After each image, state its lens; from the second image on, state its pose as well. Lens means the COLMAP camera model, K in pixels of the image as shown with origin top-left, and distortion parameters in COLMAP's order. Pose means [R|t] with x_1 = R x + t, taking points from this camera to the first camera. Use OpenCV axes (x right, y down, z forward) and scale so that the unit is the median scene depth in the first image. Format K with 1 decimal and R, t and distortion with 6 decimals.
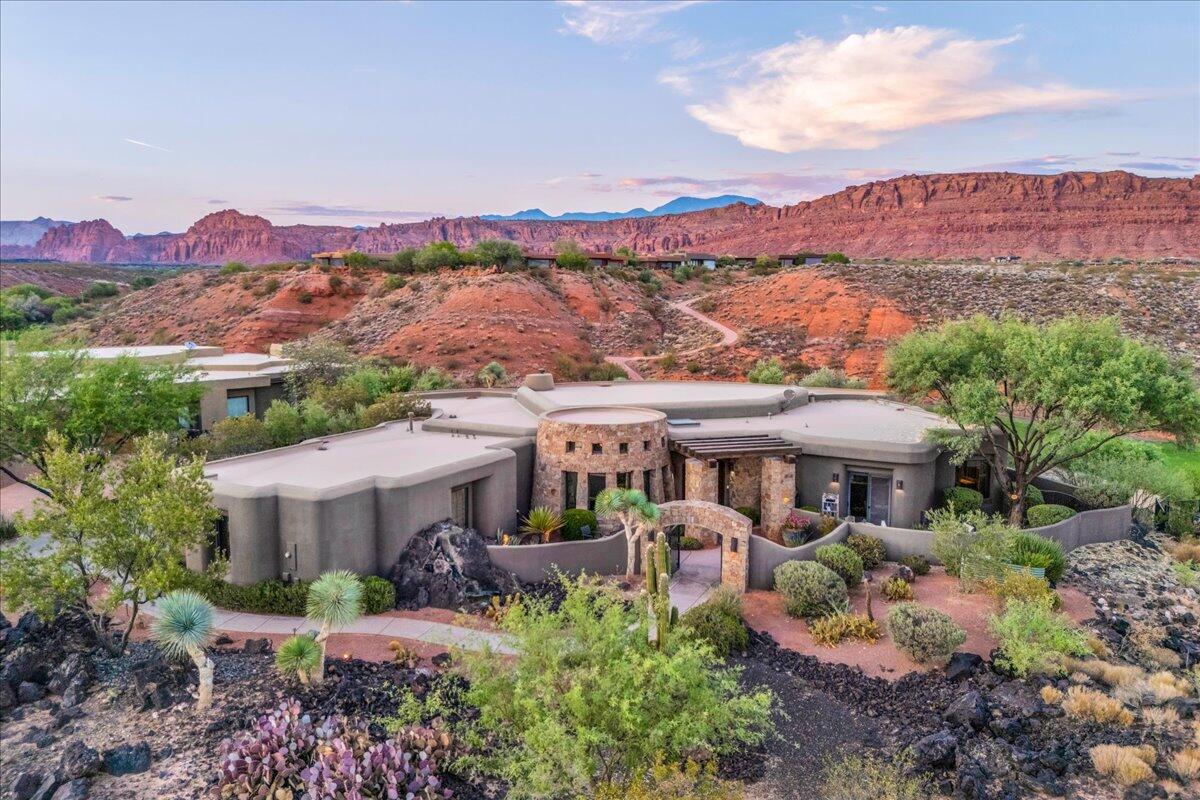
lens RADIAL K [[895.9, 0, 594.2], [0, 895.9, 409.2], [0, 0, 1]] dist [0.073937, -0.078912]
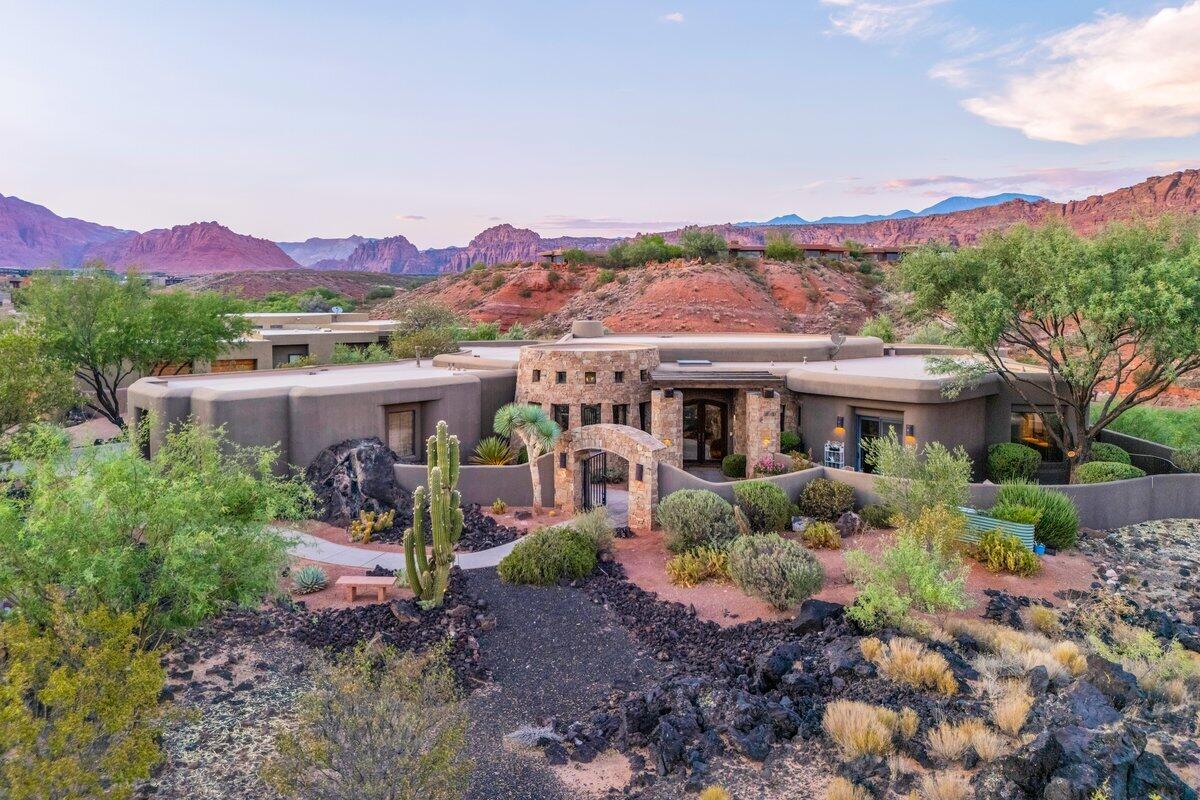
lens RADIAL K [[895.9, 0, 596.6], [0, 895.9, 395.2], [0, 0, 1]] dist [0.073937, -0.078912]
pose [[0.962020, 0.030384, -0.271283, 0.052107], [-0.036745, 0.999155, -0.018400, 0.014125], [0.270495, 0.027669, 0.962324, 0.024656]]
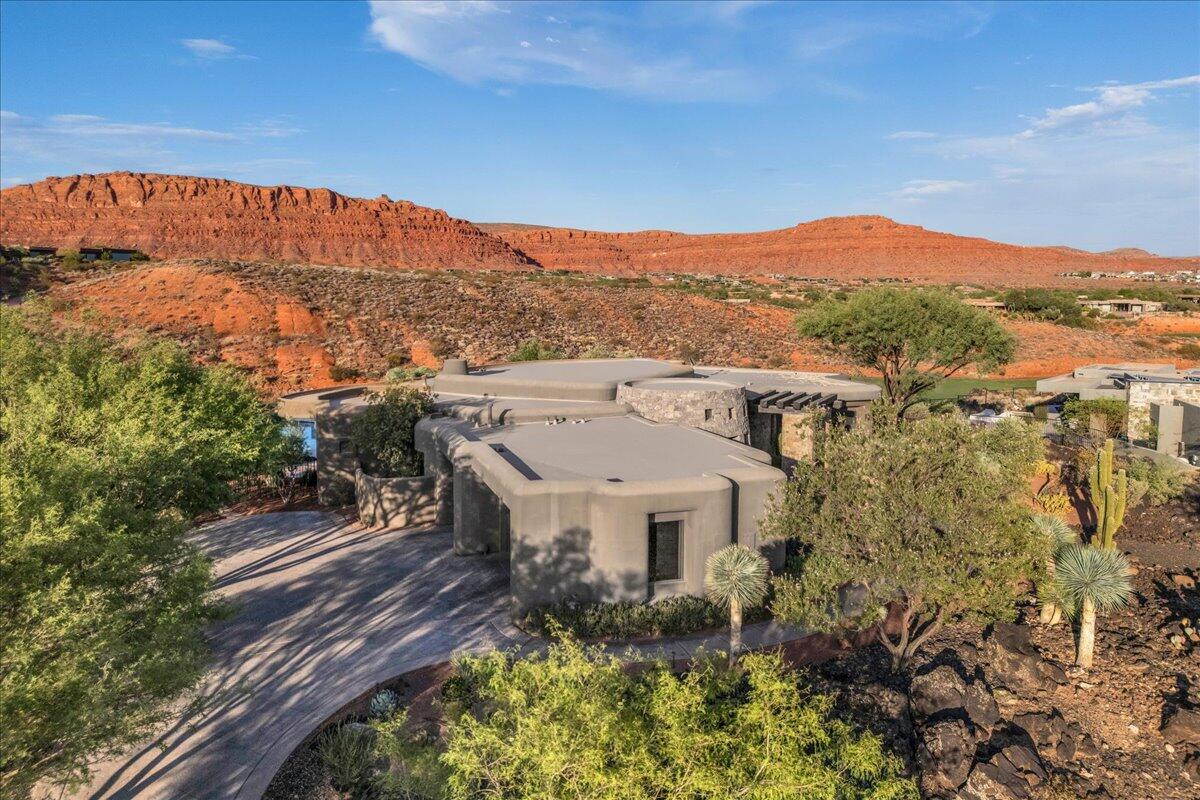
lens RADIAL K [[889.8, 0, 591.8], [0, 889.8, 393.8], [0, 0, 1]] dist [0.081738, -0.069489]
pose [[0.679011, -0.081981, 0.729537, -0.153294], [0.097780, 0.994991, 0.020803, -0.002555], [-0.727587, 0.057208, 0.683625, 0.077557]]
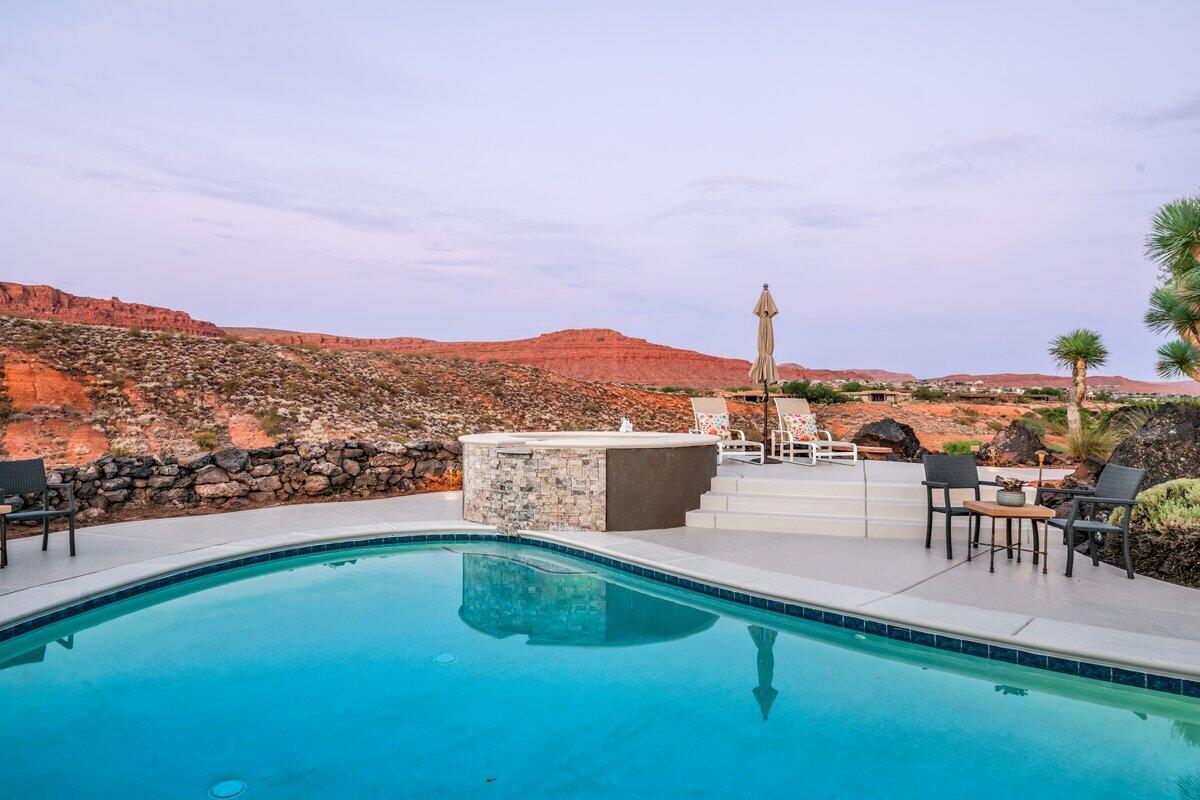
lens RADIAL K [[811.2, 0, 593.5], [0, 811.2, 412.9], [0, 0, 1]] dist [-0.000842, -0.002948]
pose [[0.418966, -0.014263, 0.907890, -0.036933], [0.124325, 0.991361, -0.041798, -0.000536], [-0.899450, 0.130385, 0.417120, 0.328914]]
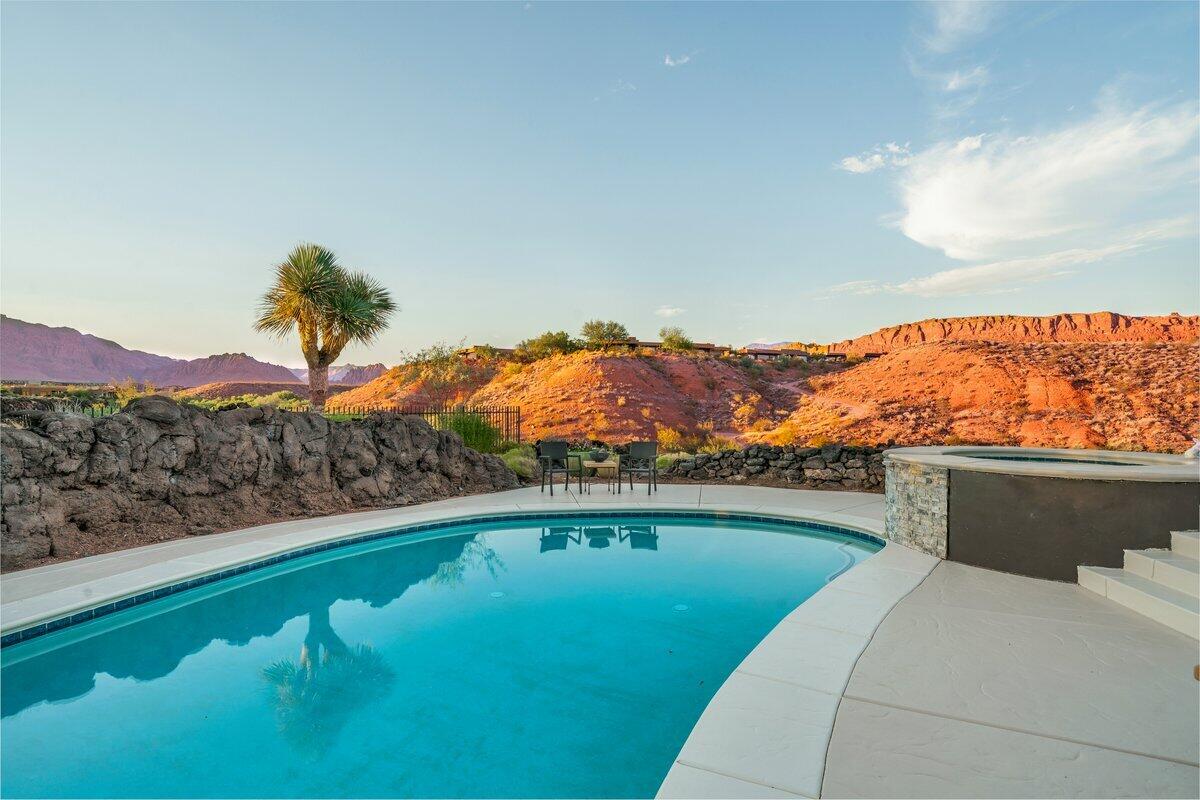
lens RADIAL K [[609.4, 0, 591.8], [0, 609.4, 406.6], [0, 0, 1]] dist [-0.003367, 0.001152]
pose [[0.987054, 0.000490, -0.160388, -0.008874], [-0.021944, 0.991004, -0.132019, 0.000980], [0.158881, 0.133830, 0.978185, 0.314718]]
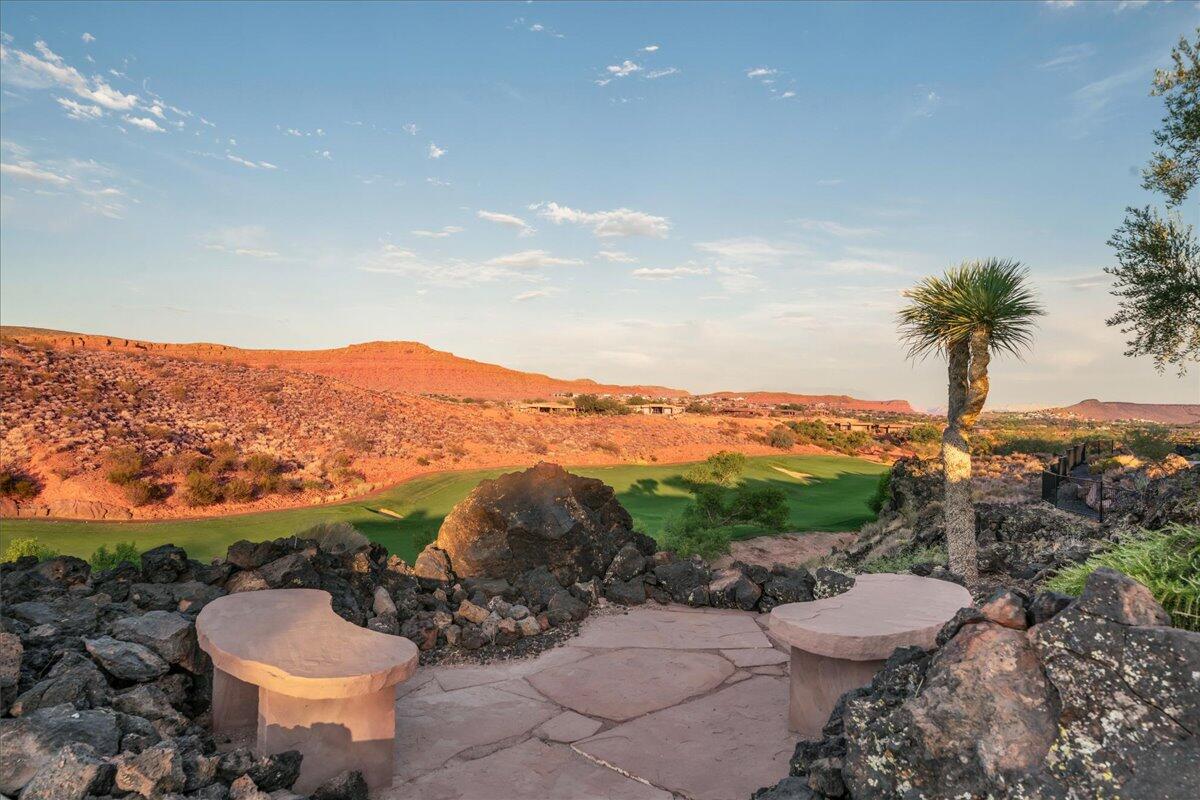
lens RADIAL K [[741.9, 0, 601.0], [0, 741.9, 399.3], [0, 0, 1]] dist [-0.002966, 0.005640]
pose [[0.172861, 0.019021, 0.984763, 0.023400], [0.121571, 0.991756, -0.040496, -0.000720], [-0.977415, 0.126719, 0.169123, 0.329056]]
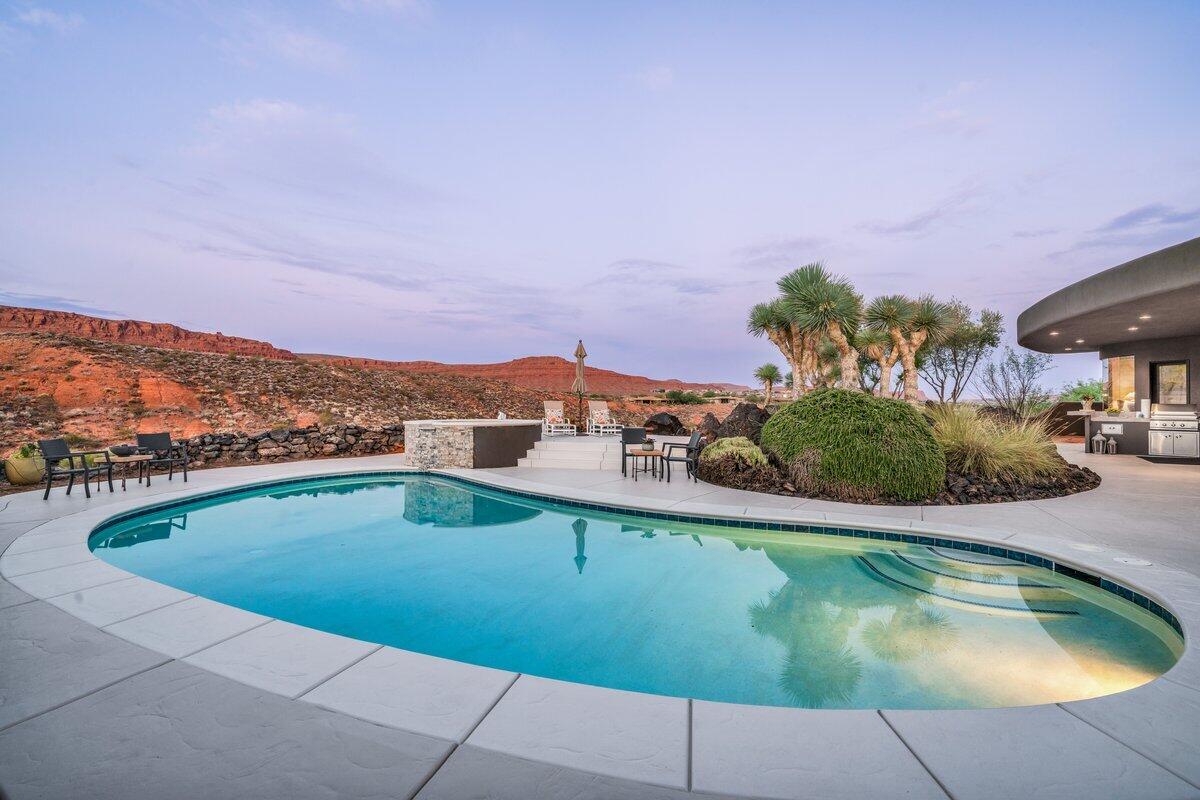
lens RADIAL K [[526.4, 0, 595.2], [0, 526.4, 404.2], [0, 0, 1]] dist [-0.005093, 0.002495]
pose [[0.336887, -0.002924, 0.941540, -0.045451], [0.129277, 0.990668, -0.043179, 0.001396], [-0.932628, 0.136266, 0.334121, 0.315465]]
